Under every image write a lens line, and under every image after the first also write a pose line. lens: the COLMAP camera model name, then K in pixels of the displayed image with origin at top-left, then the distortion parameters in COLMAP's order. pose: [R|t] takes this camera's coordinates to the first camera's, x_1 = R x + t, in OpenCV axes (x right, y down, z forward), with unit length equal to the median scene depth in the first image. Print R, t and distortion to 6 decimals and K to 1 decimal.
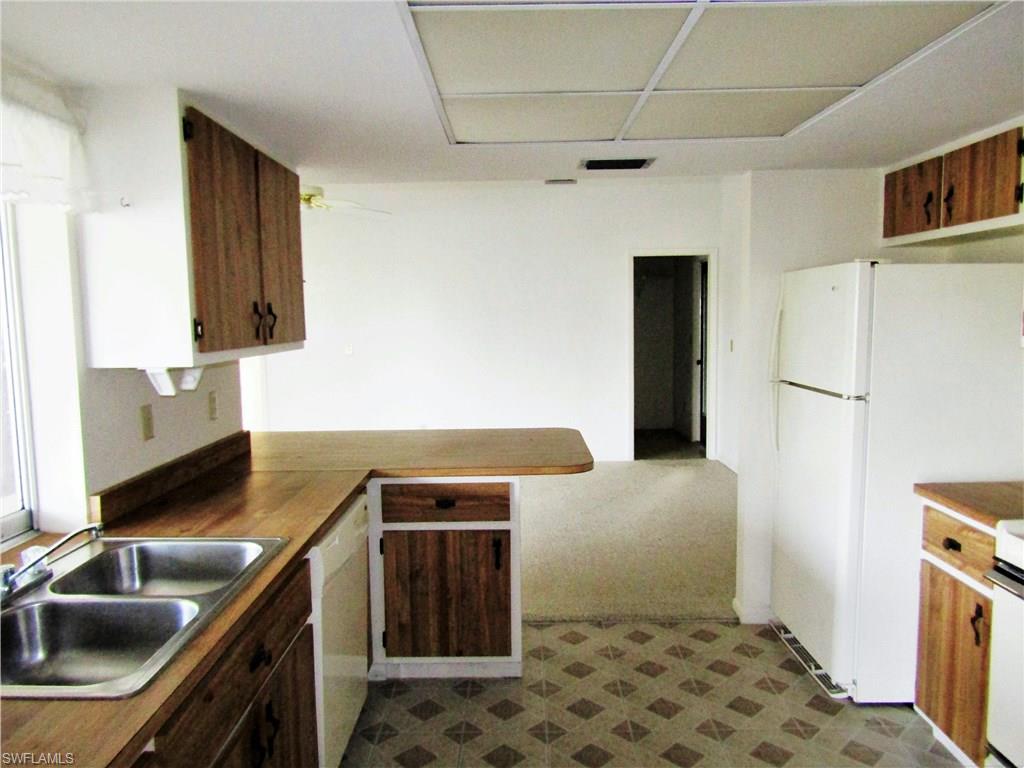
lens RADIAL K [[705.3, 0, 512.0], [0, 705.3, 384.0], [0, 0, 1]] dist [-0.000884, -0.001090]
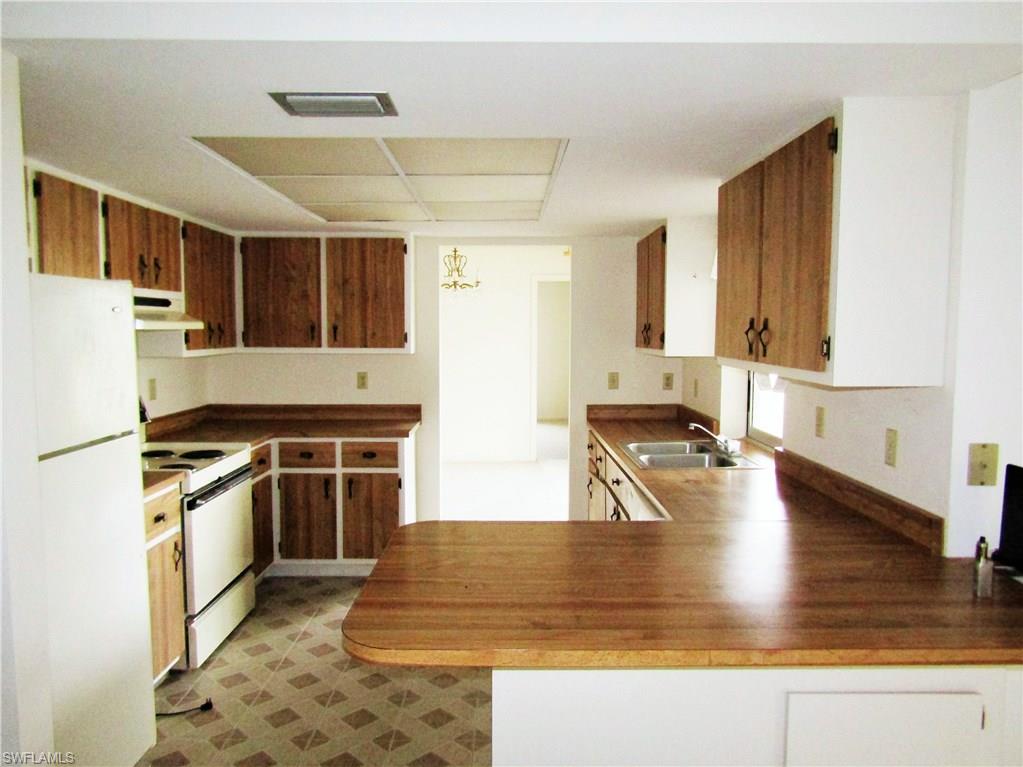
lens RADIAL K [[704.6, 0, 511.5], [0, 704.6, 383.5], [0, 0, 1]] dist [-0.000884, -0.001090]
pose [[-0.999824, 0.016322, -0.009279, -0.006099], [0.014468, 0.984769, 0.173267, -0.362497], [0.011965, 0.173102, -0.984831, 3.561469]]
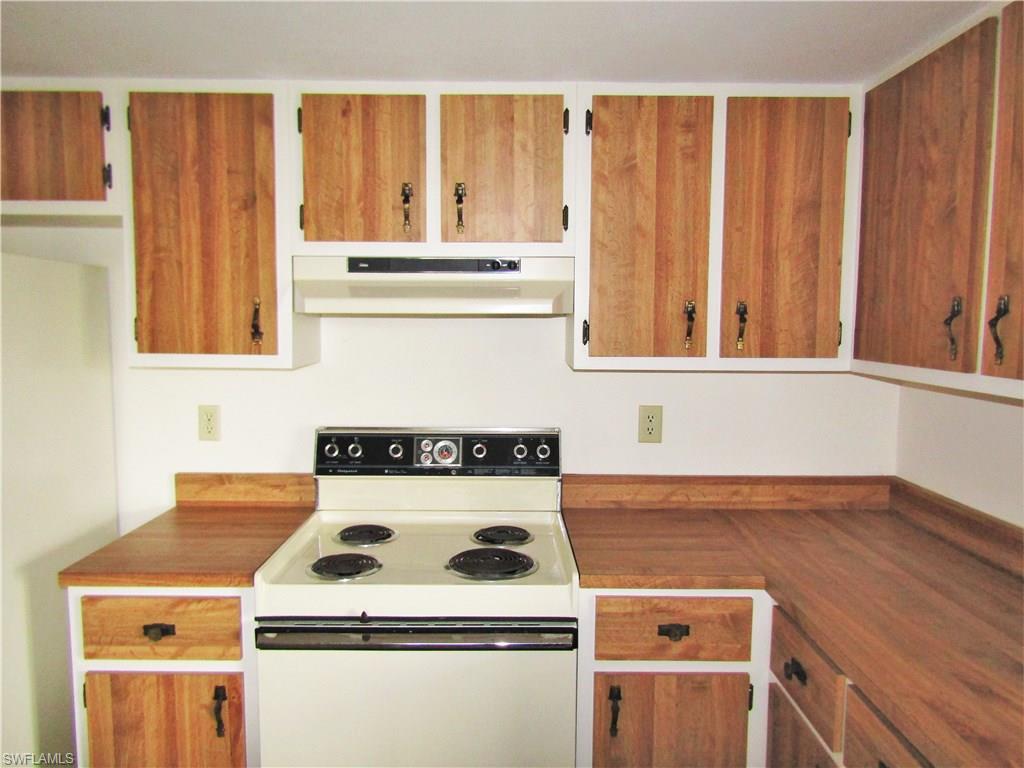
lens RADIAL K [[705.3, 0, 512.0], [0, 705.3, 384.0], [0, 0, 1]] dist [-0.000884, -0.001090]
pose [[-0.039469, -0.064318, 0.997149, -0.116654], [0.081797, 0.994369, 0.067376, -0.051213], [-0.995867, 0.084223, -0.033986, 0.582171]]
